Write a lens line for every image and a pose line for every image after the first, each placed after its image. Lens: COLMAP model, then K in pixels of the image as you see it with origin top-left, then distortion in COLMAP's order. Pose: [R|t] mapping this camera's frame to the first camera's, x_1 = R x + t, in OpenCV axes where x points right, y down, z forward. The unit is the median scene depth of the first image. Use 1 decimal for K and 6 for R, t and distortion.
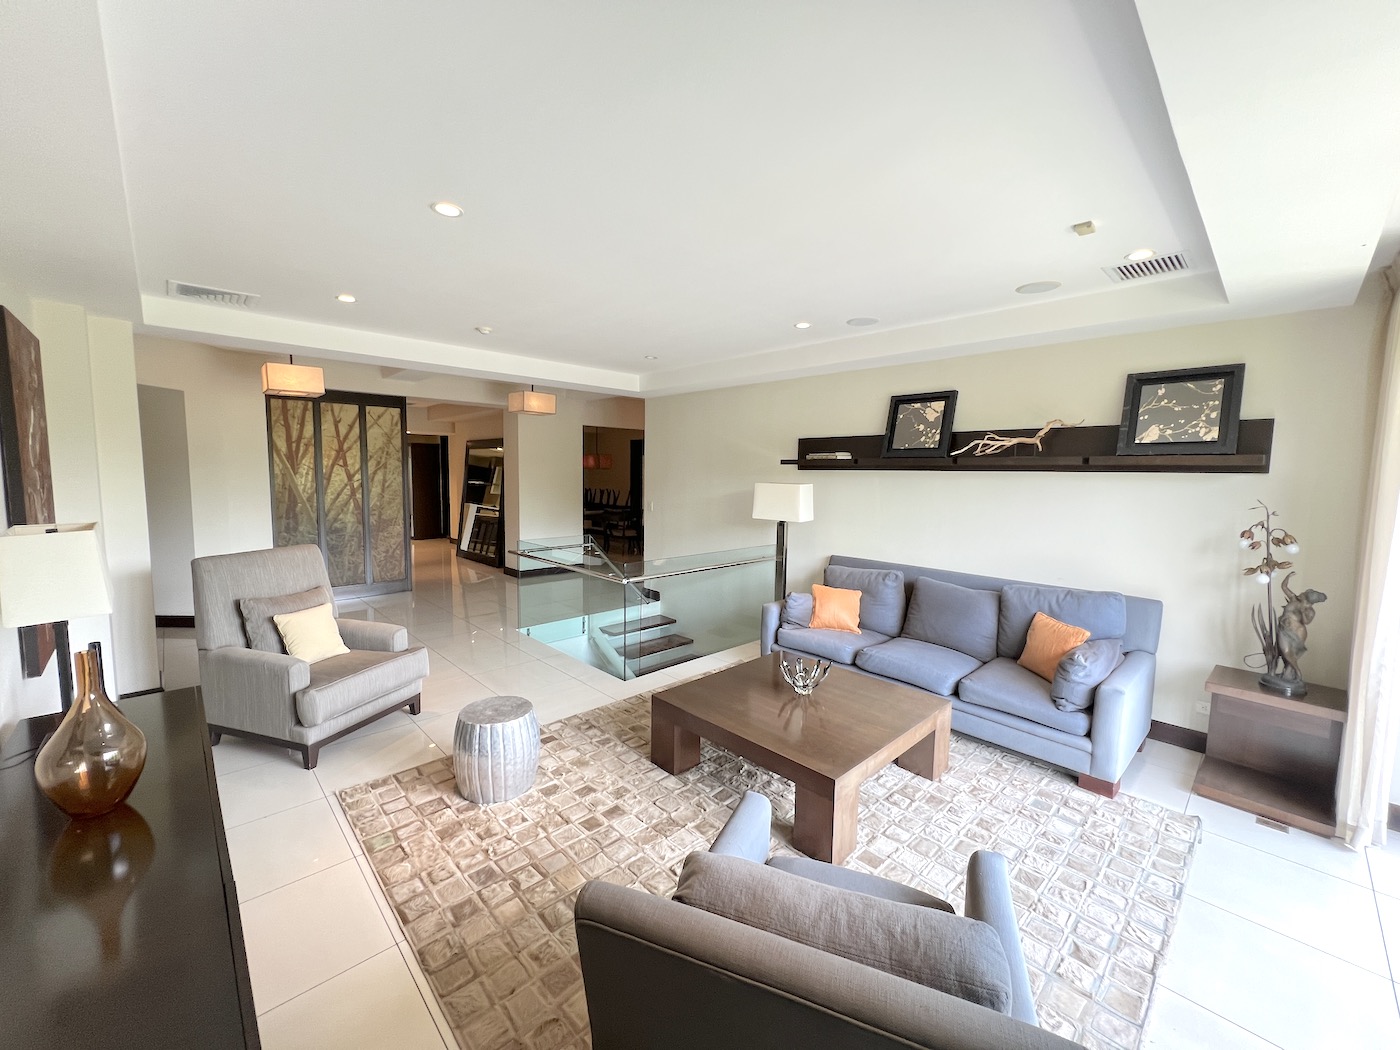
lens RADIAL K [[559.5, 0, 694.8], [0, 559.5, 521.8], [0, 0, 1]] dist [-0.003791, -0.000087]
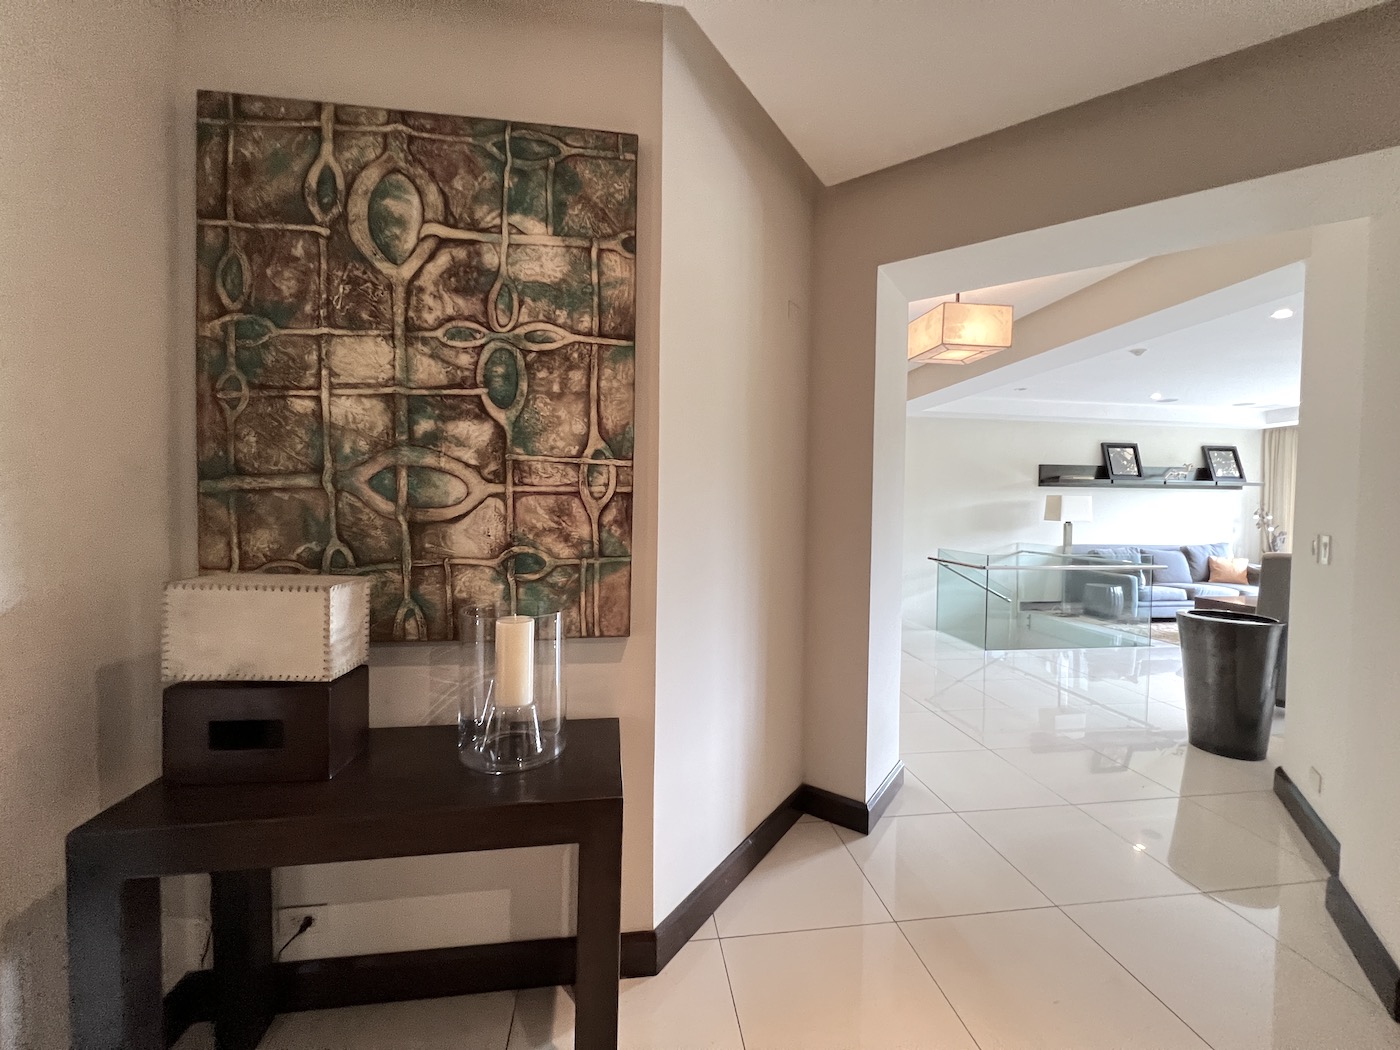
lens RADIAL K [[559.5, 0, 694.8], [0, 559.5, 521.8], [0, 0, 1]] dist [-0.003791, -0.000087]
pose [[0.580418, -0.025571, 0.813917, -1.797288], [0.066808, 0.997633, -0.016299, -0.047487], [-0.811574, 0.063836, 0.580752, 1.101374]]
